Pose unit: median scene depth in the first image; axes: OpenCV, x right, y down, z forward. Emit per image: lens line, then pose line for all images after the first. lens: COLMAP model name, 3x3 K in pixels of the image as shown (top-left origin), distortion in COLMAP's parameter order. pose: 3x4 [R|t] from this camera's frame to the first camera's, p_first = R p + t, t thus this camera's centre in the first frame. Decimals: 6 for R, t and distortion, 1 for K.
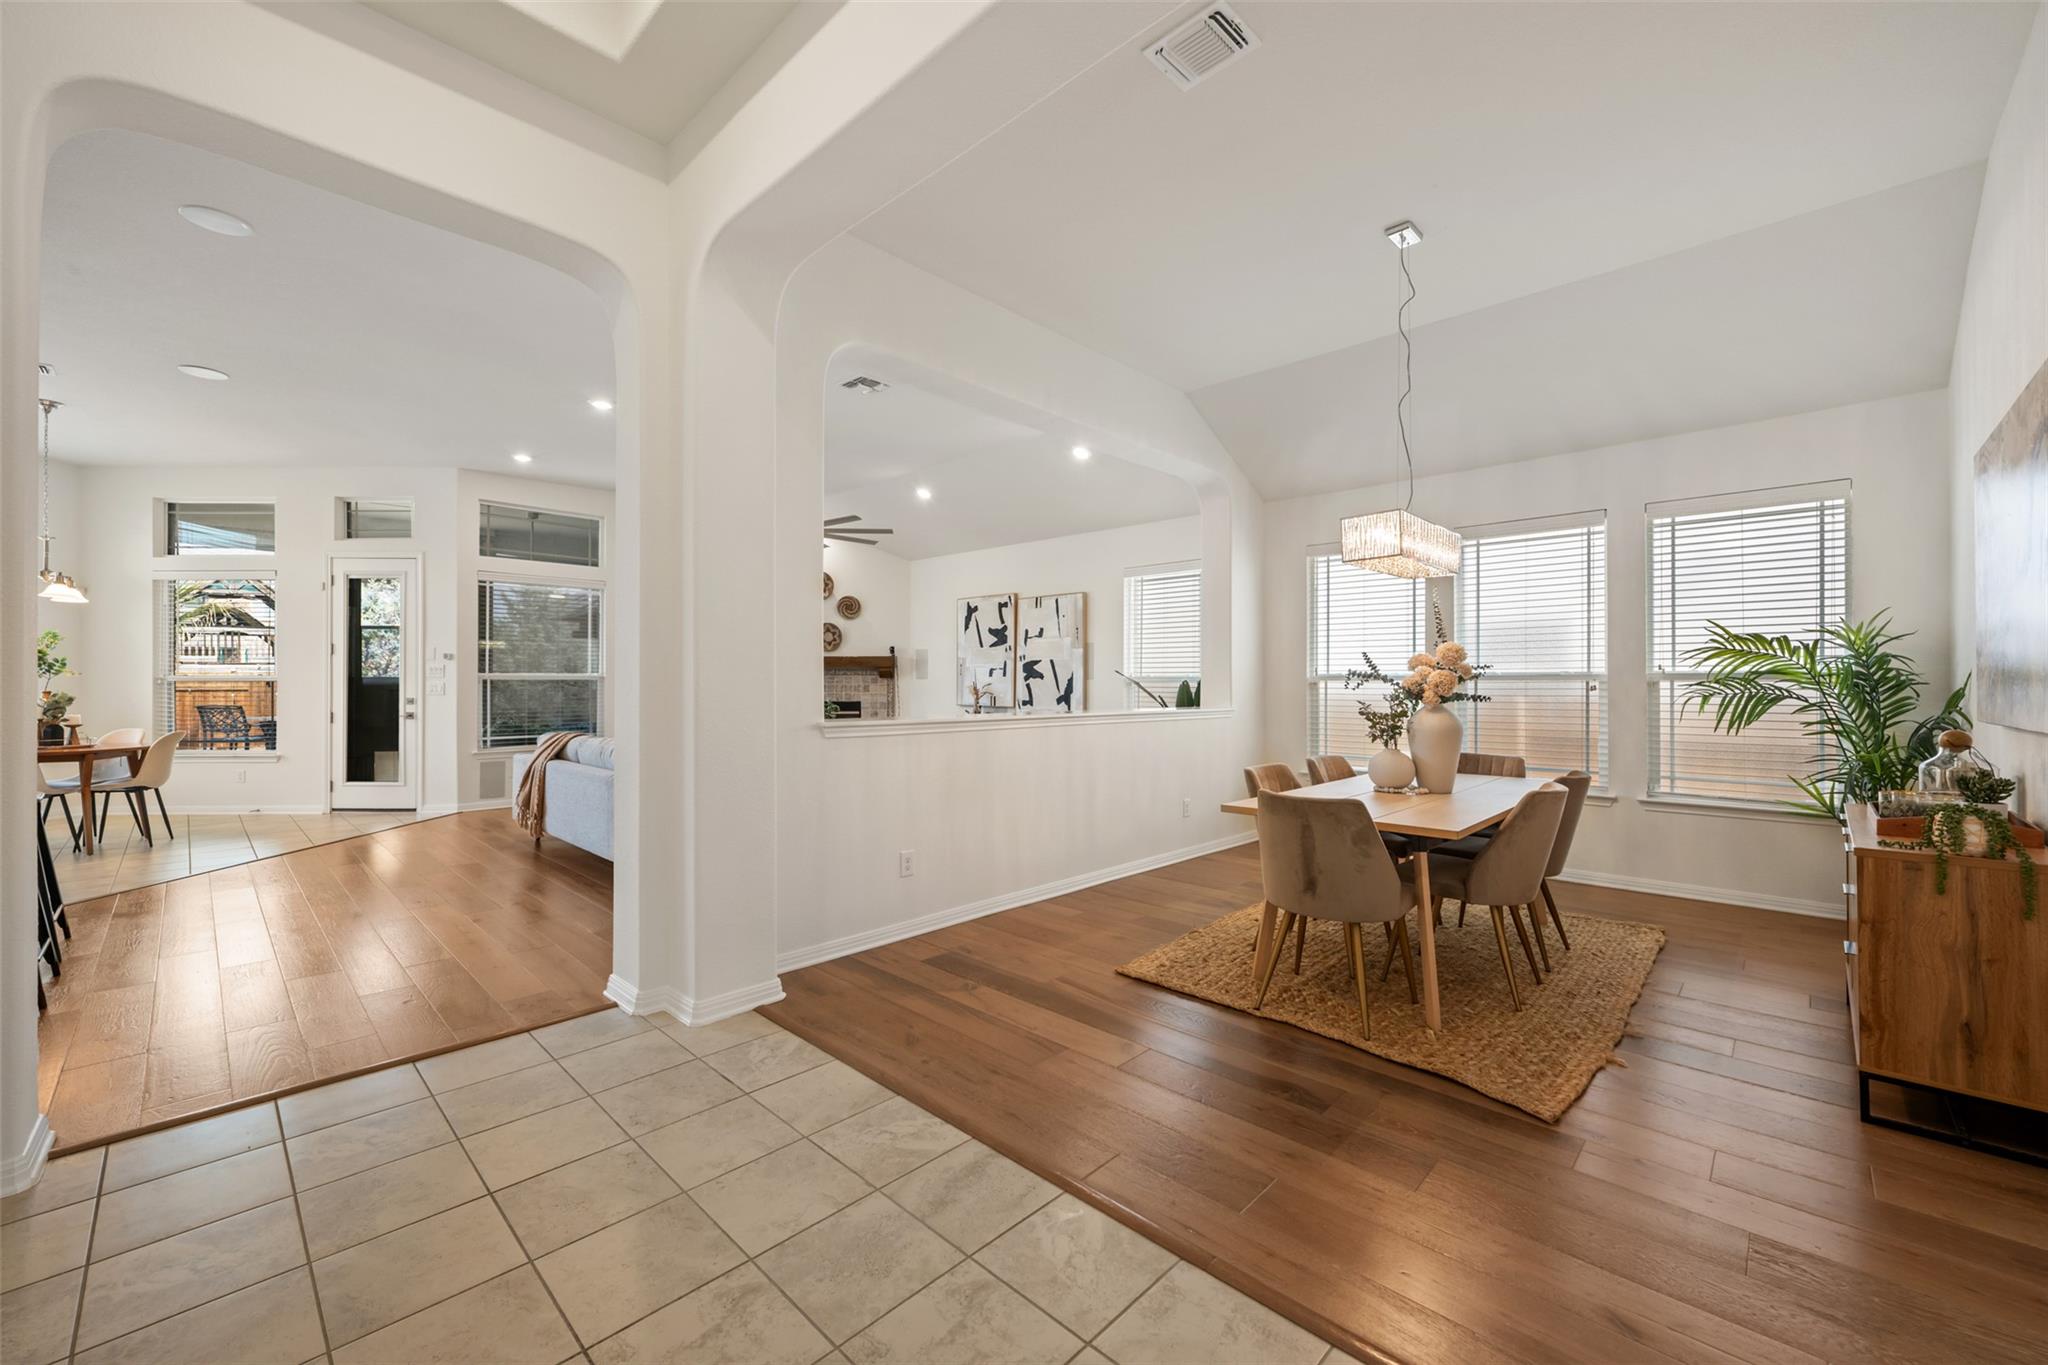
lens RADIAL K [[809.6, 0, 1030.9], [0, 809.6, 685.4], [0, 0, 1]] dist [-0.003105, 0.000352]
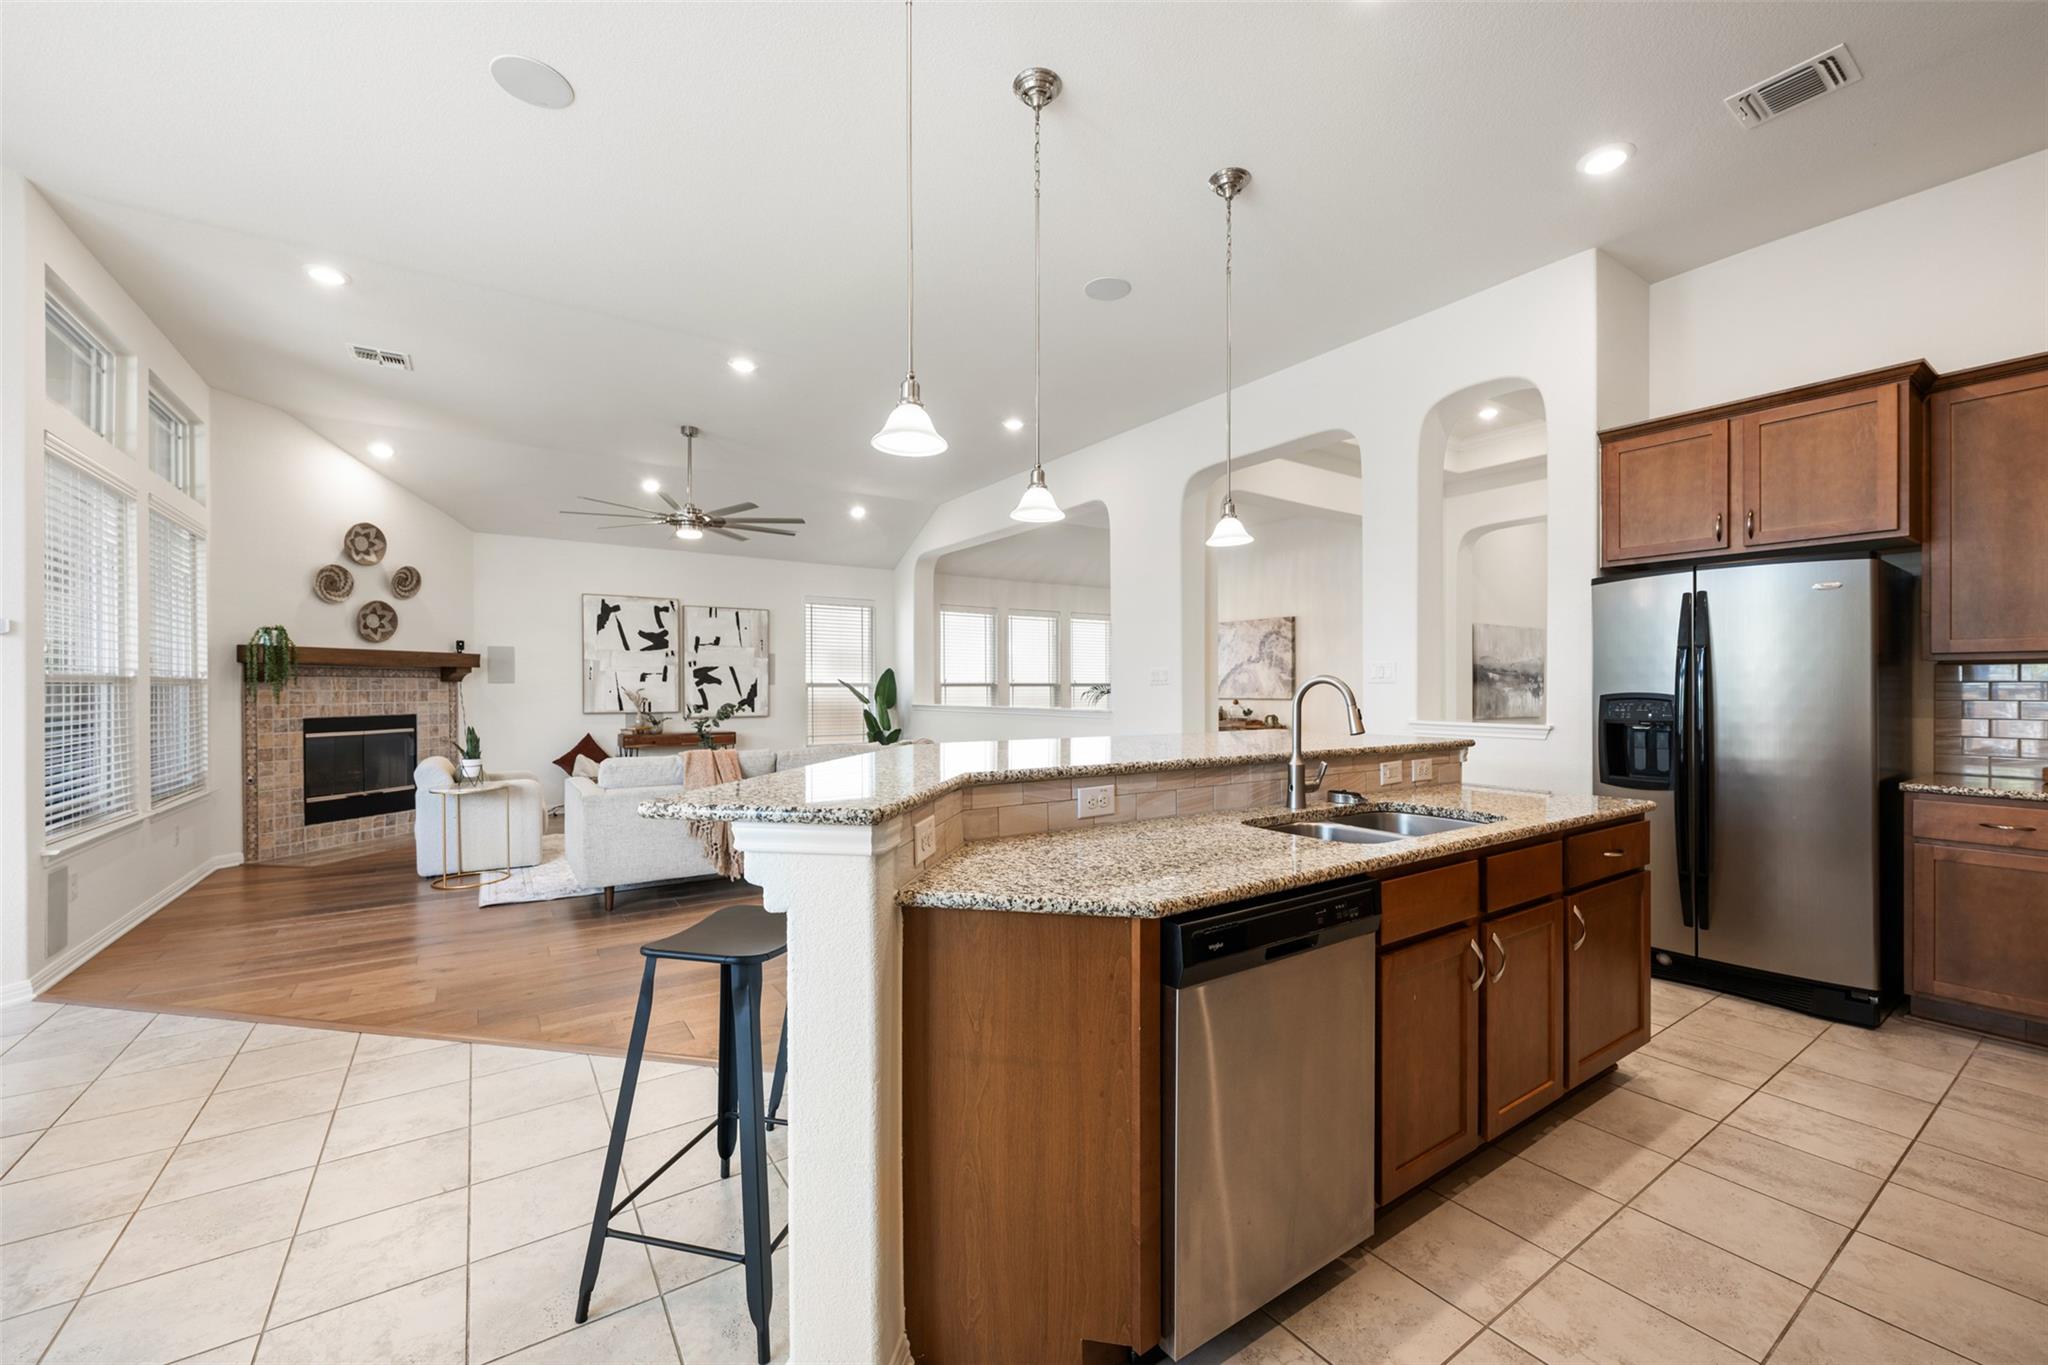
lens RADIAL K [[809.6, 0, 1020.9], [0, 809.6, 688.8], [0, 0, 1]] dist [-0.003105, 0.000352]
pose [[0.211856, -0.003203, 0.977296, -1.007185], [0.003397, 0.999991, 0.002541, -0.003615], [-0.977295, 0.002782, 0.211865, 0.408108]]
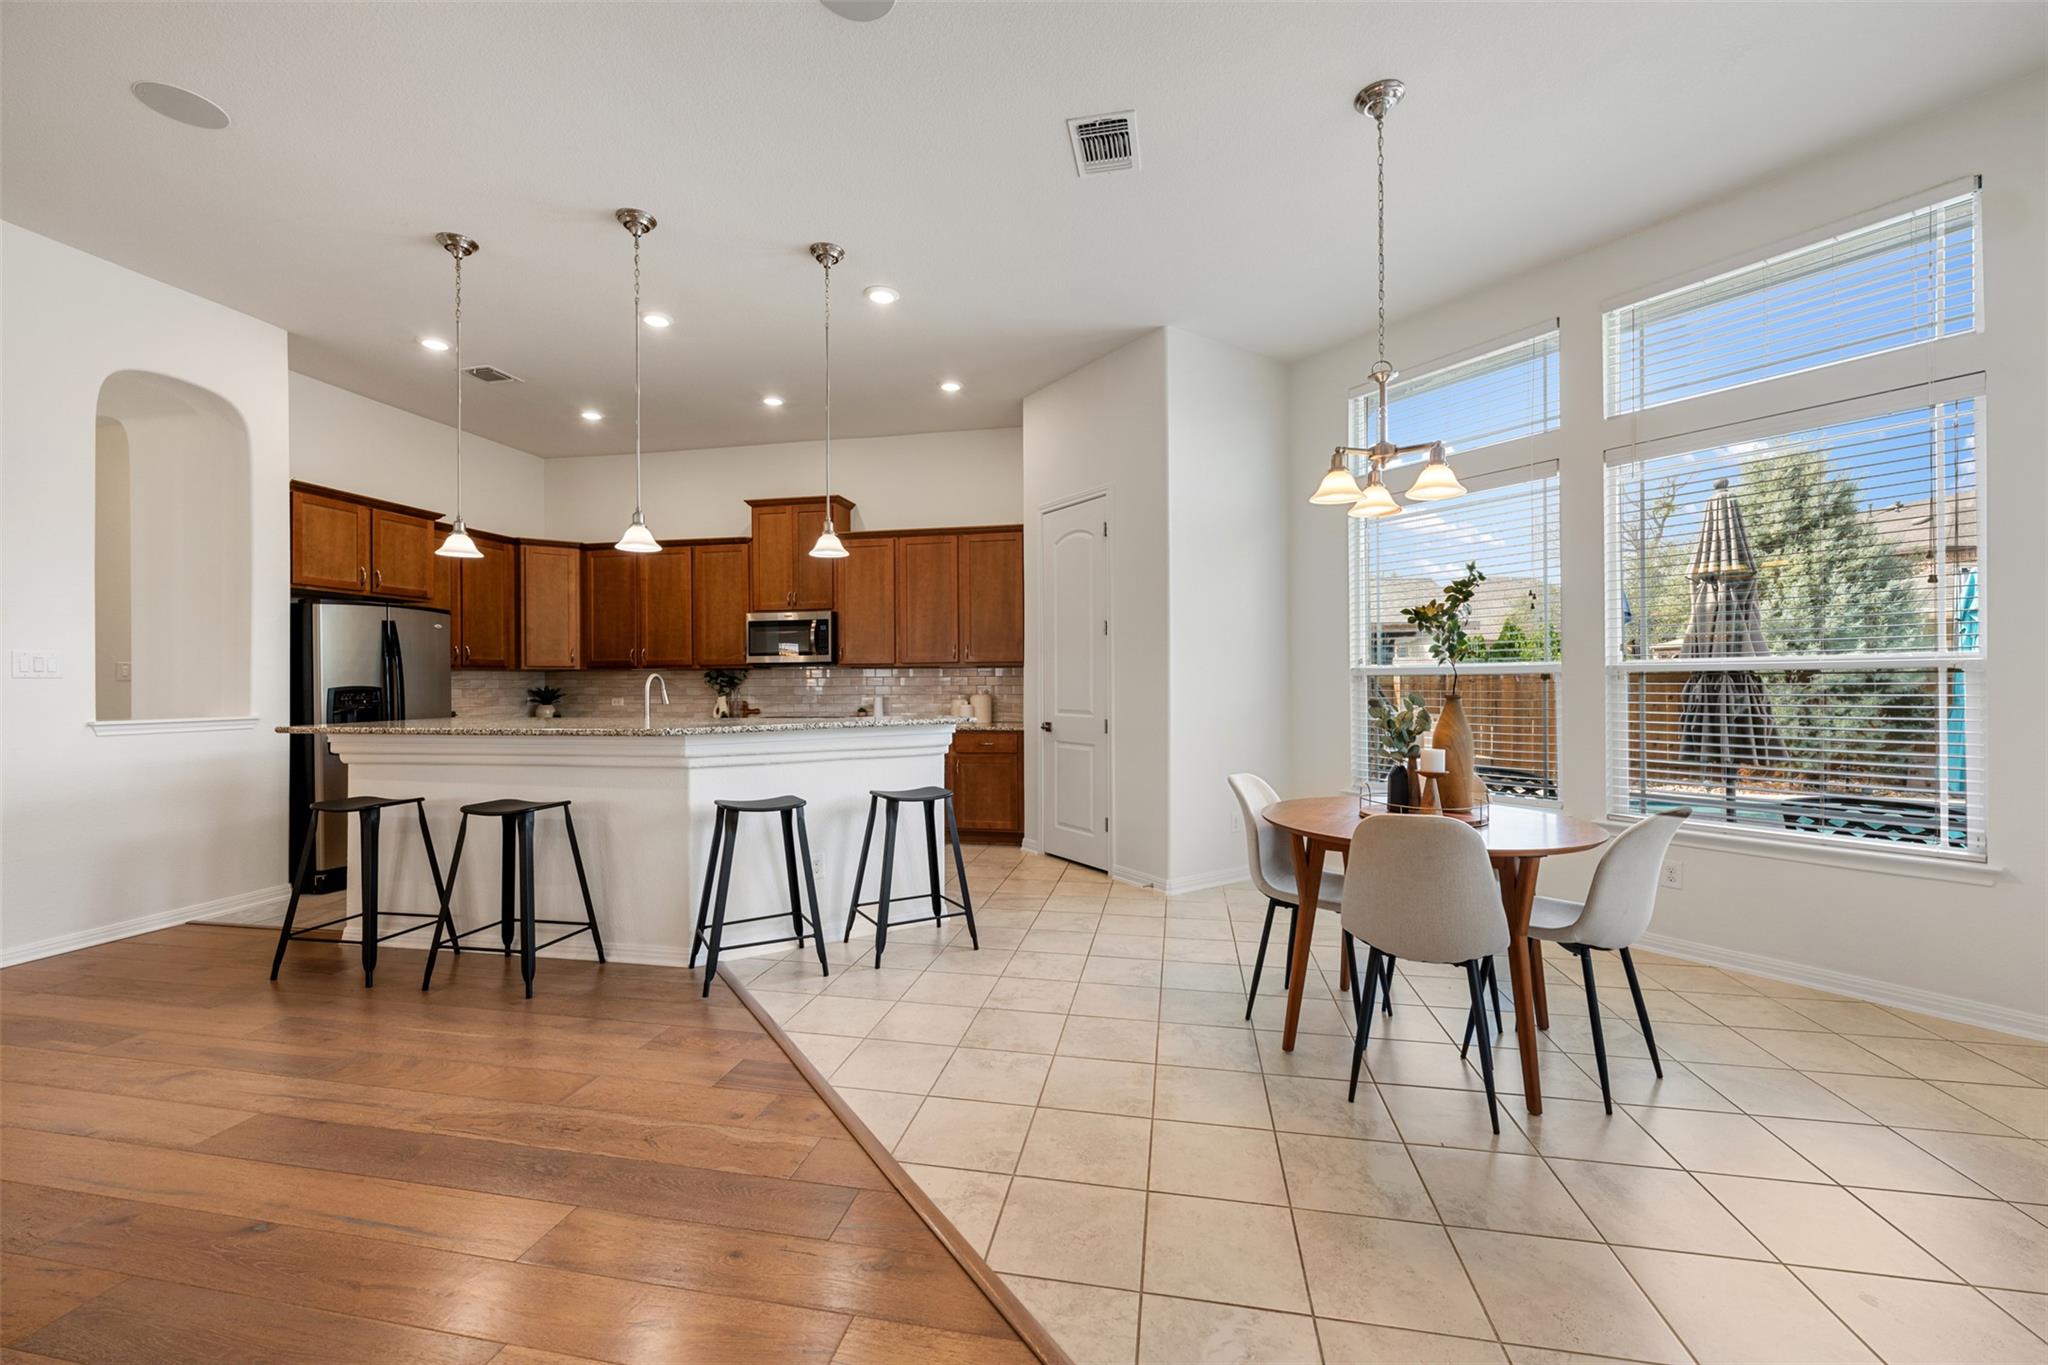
lens RADIAL K [[809.6, 0, 1048.0], [0, 809.6, 683.8], [0, 0, 1]] dist [-0.003105, 0.000352]
pose [[-0.837040, 0.005726, -0.547112, -0.609457], [0.003579, 0.999981, 0.004990, -0.002115], [0.547131, 0.002219, -0.837044, 0.997553]]
